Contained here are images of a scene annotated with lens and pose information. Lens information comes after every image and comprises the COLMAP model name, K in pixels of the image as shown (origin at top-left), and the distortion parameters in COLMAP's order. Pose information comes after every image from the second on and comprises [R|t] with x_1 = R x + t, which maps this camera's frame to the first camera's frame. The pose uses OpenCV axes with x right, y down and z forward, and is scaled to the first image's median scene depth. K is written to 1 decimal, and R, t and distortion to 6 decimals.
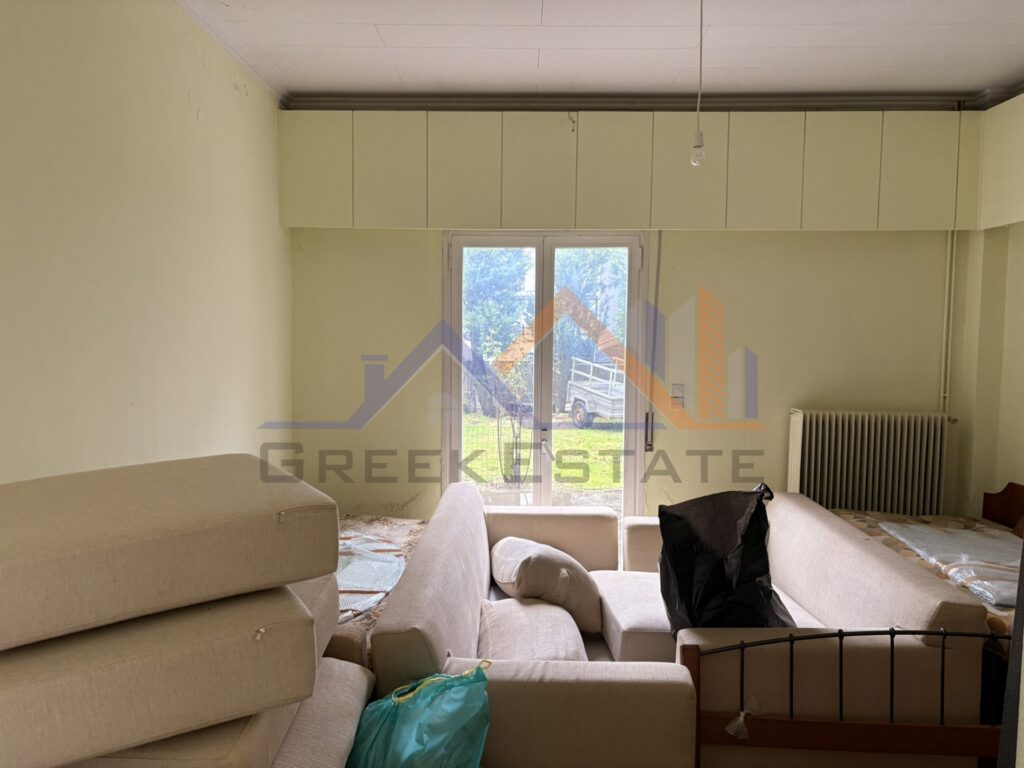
lens RADIAL K [[775.9, 0, 512.0], [0, 775.9, 384.0], [0, 0, 1]] dist [0.100175, -0.116175]
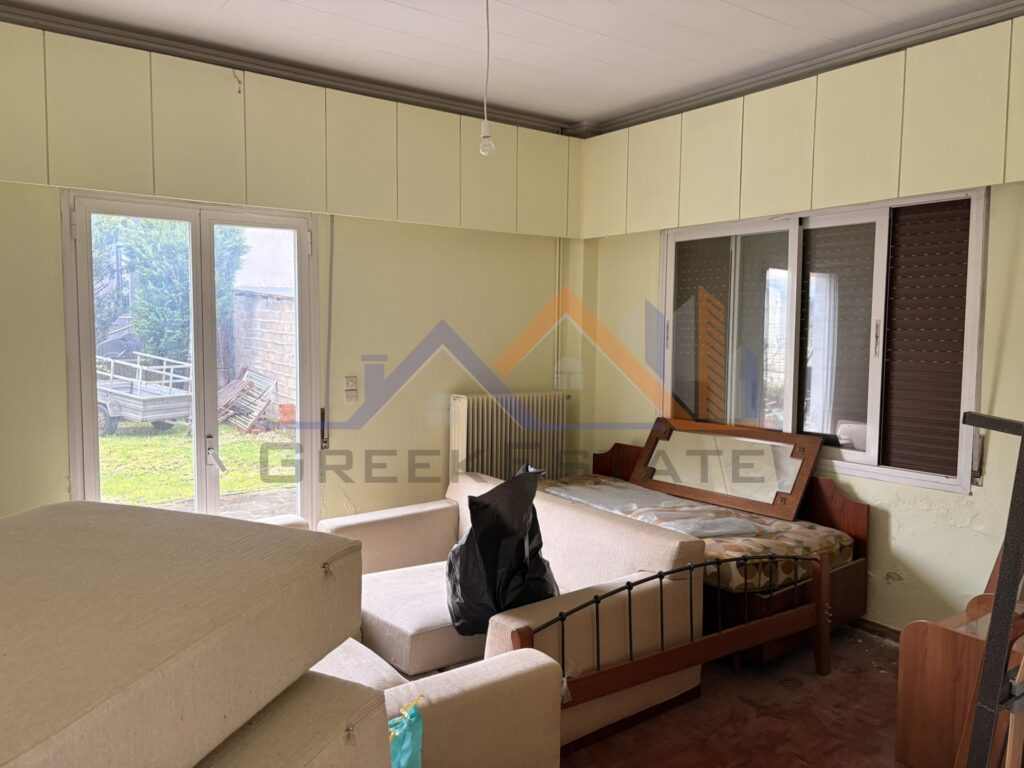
lens RADIAL K [[775.9, 0, 512.0], [0, 775.9, 384.0], [0, 0, 1]] dist [0.100175, -0.116175]
pose [[0.795894, -0.048851, 0.603462, -0.223482], [0.042902, 0.998784, 0.024271, -0.005608], [-0.603914, 0.006572, 0.797022, 0.113598]]
